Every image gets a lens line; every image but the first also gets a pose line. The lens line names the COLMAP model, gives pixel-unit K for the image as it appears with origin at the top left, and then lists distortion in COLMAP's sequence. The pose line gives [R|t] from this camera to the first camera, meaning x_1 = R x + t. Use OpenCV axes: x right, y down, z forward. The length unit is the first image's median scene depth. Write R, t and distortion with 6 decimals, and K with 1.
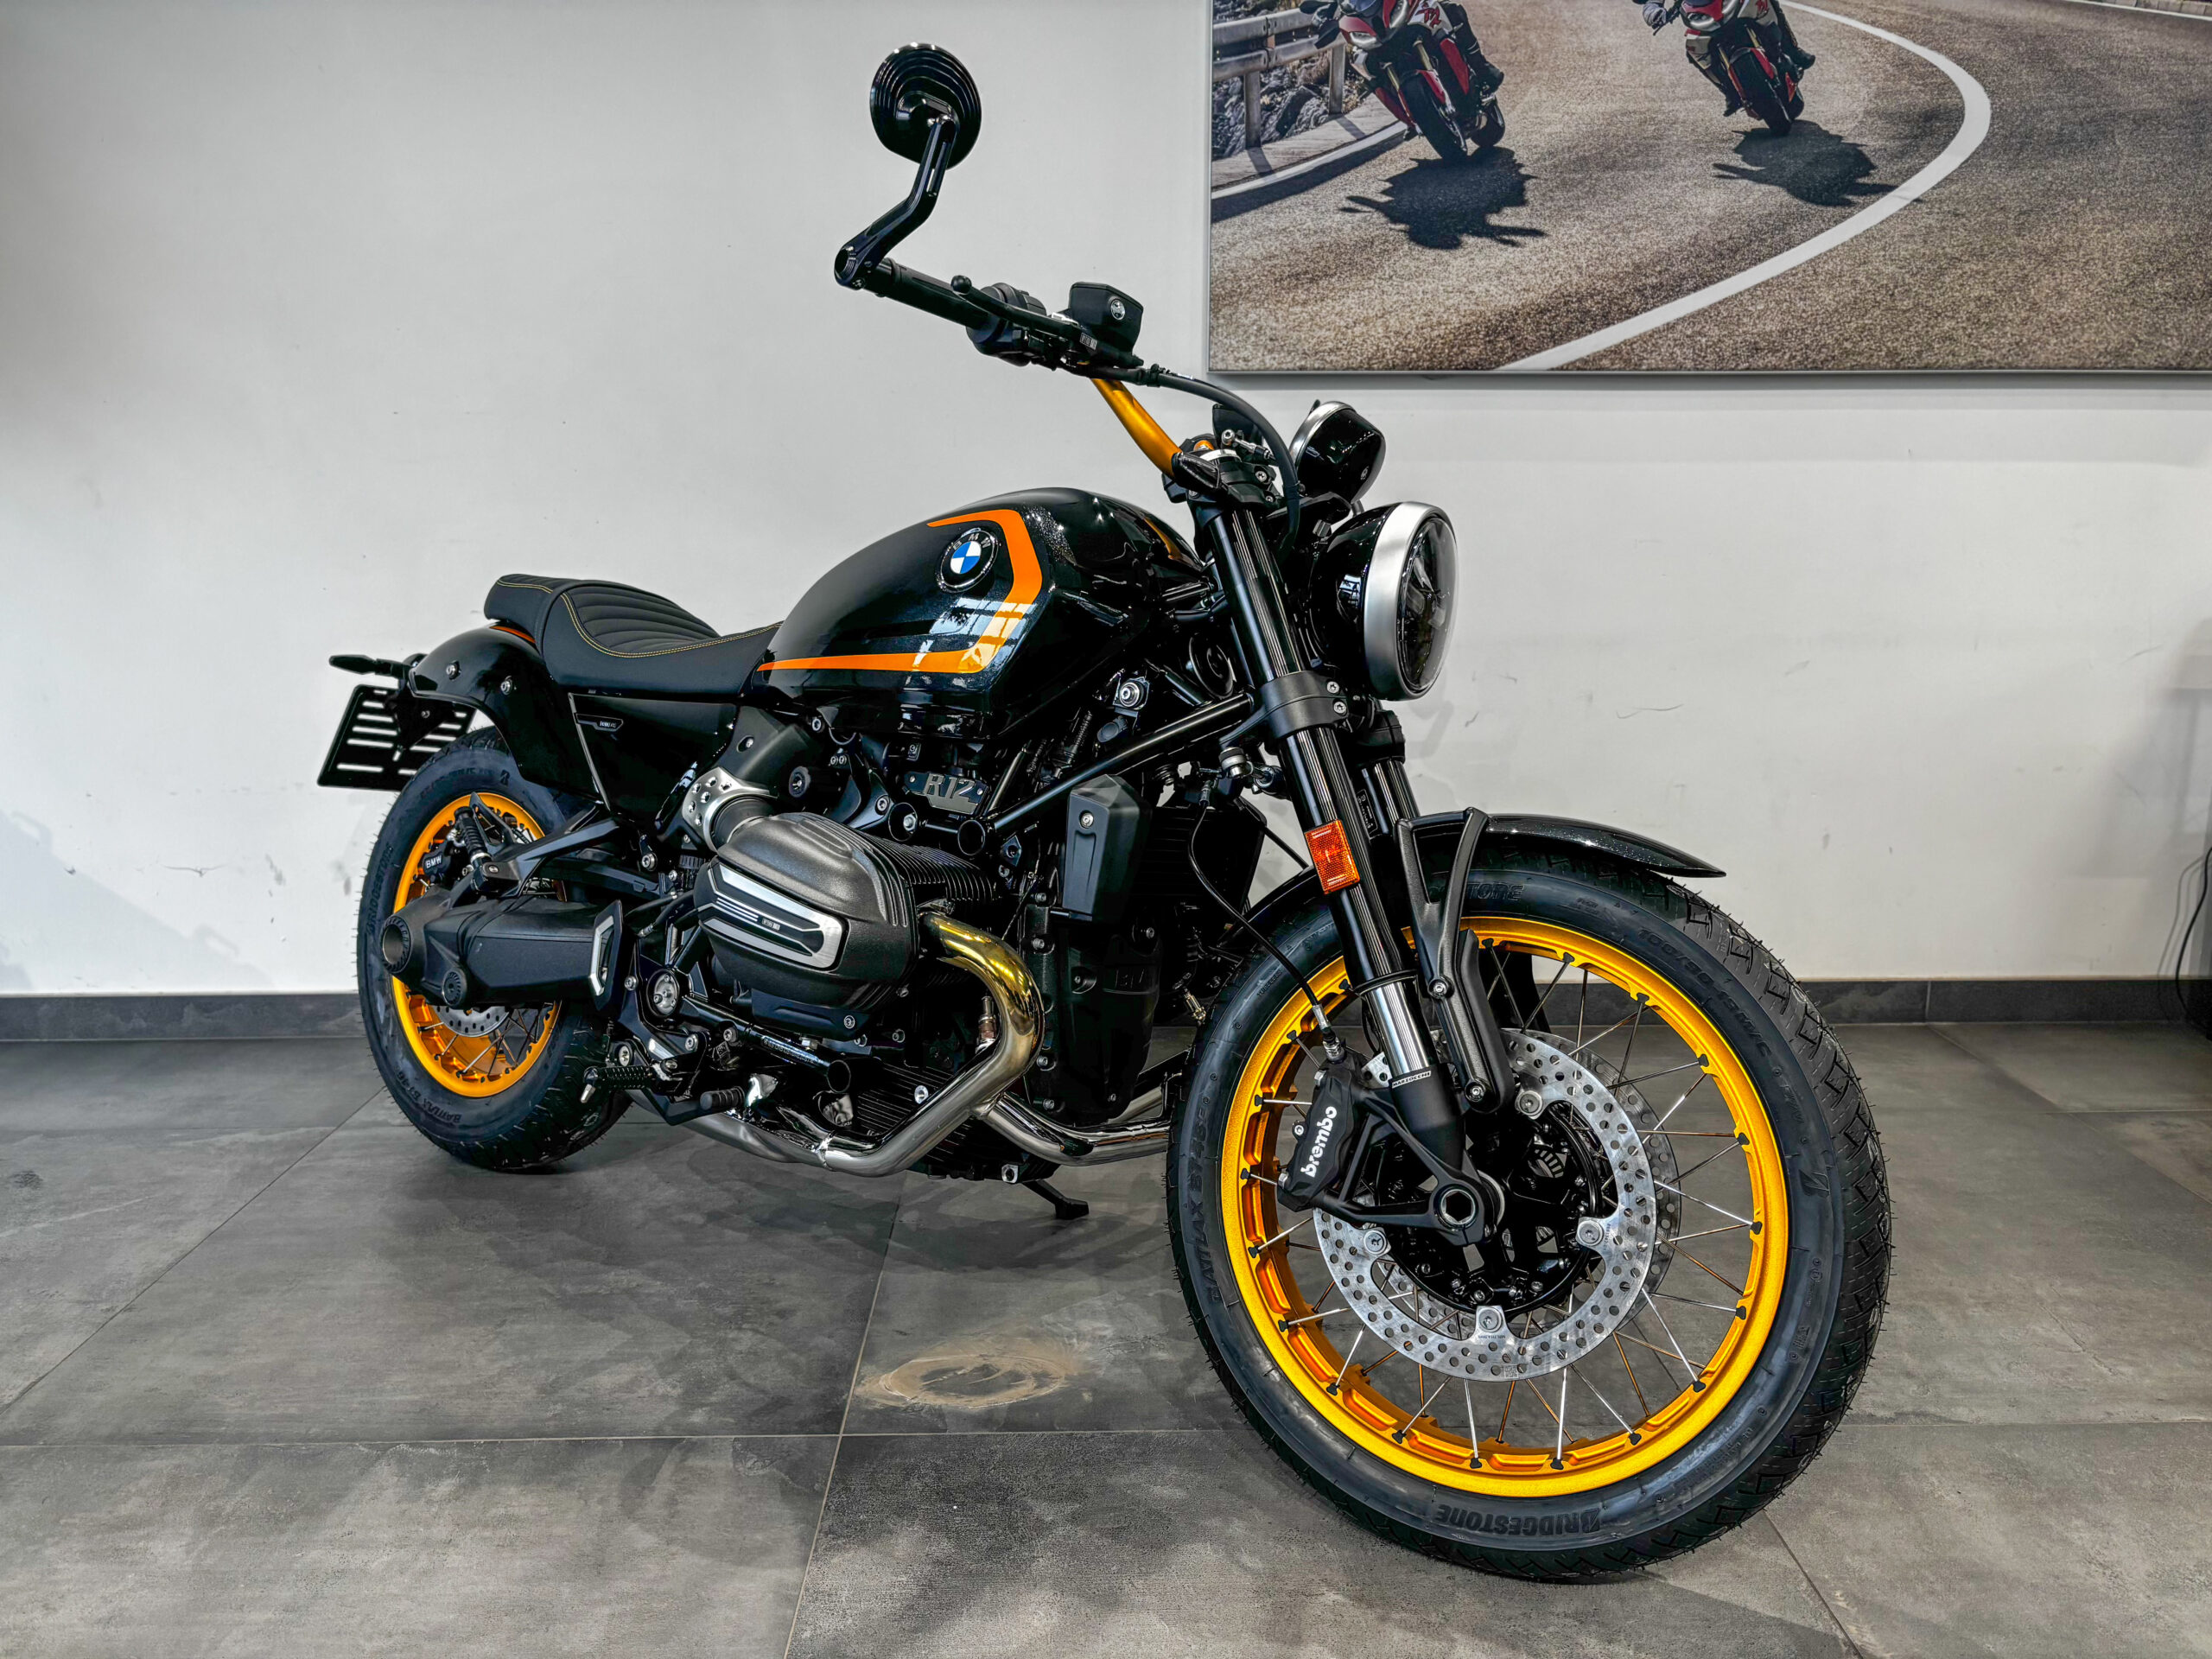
lens RADIAL K [[1726.7, 0, 1106.0], [0, 1726.7, 829.5], [0, 0, 1]] dist [0.014462, 0.003444]
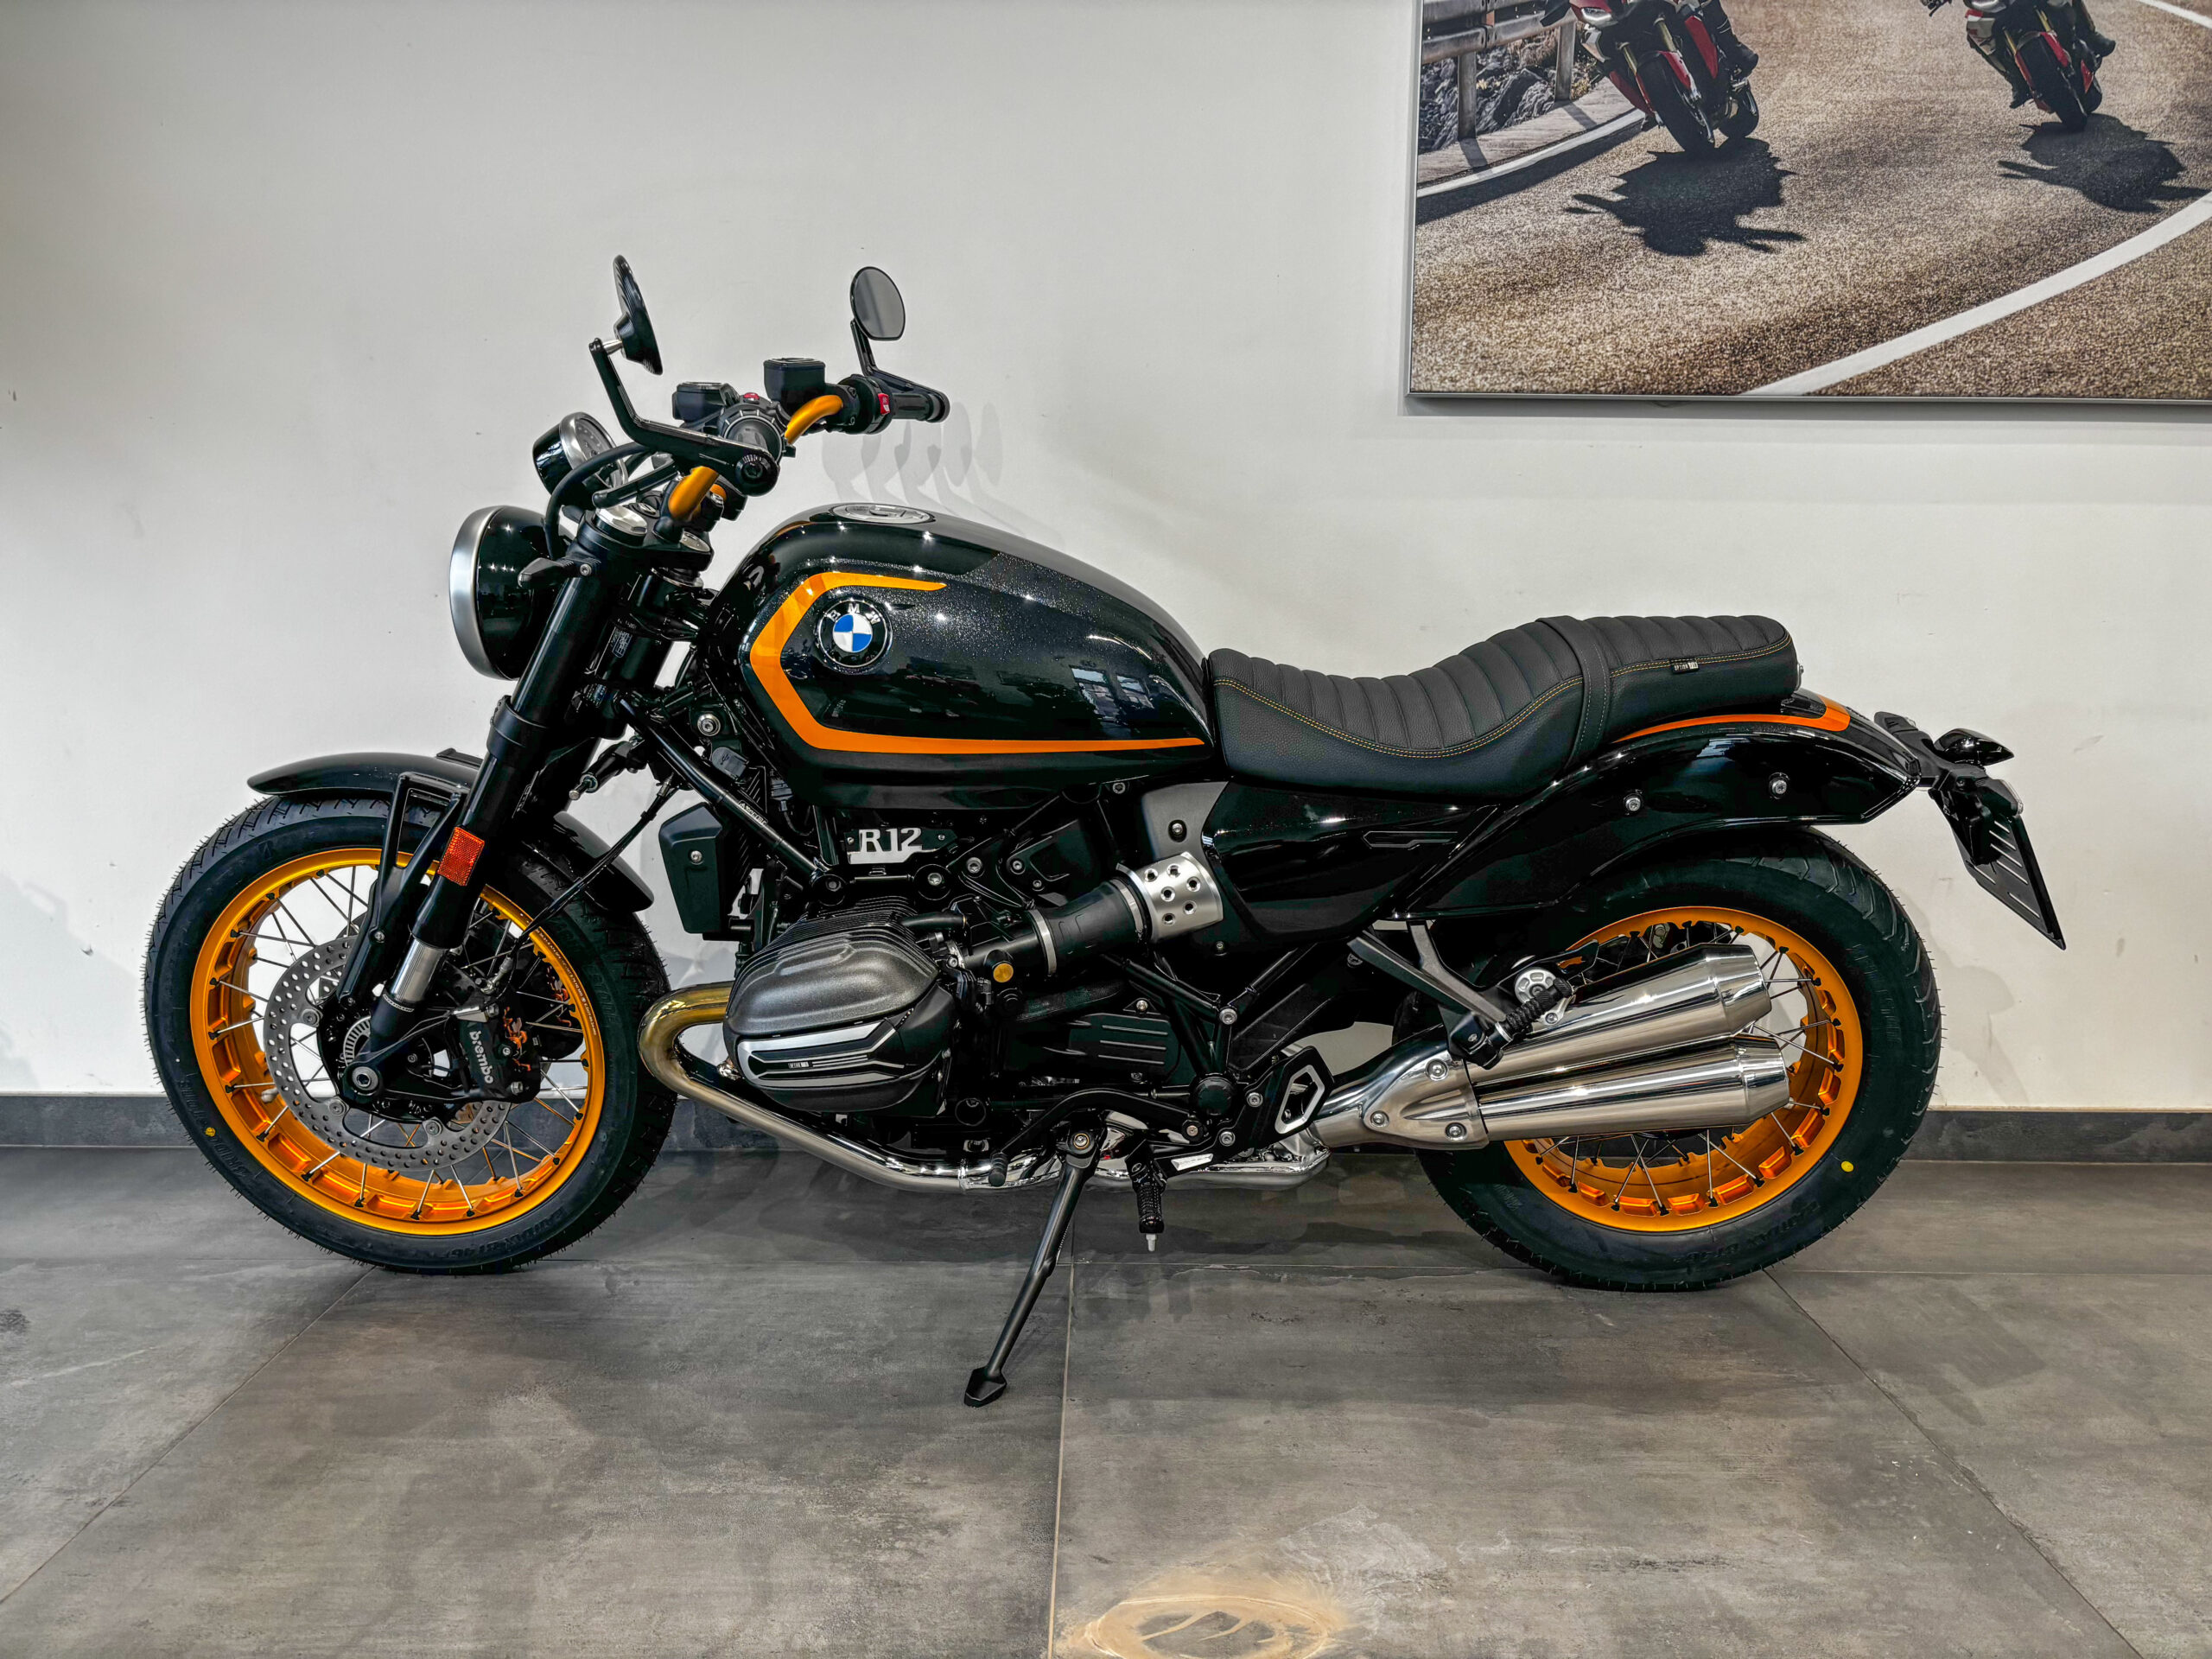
lens RADIAL K [[1712.5, 0, 1106.0], [0, 1712.5, 829.5], [0, 0, 1]] dist [0.053629, -0.072474]
pose [[0.999746, 0.013680, -0.017899, -0.076230], [-0.014725, 0.998114, -0.059591, 0.007859], [0.017050, 0.059839, 0.998062, 0.150122]]
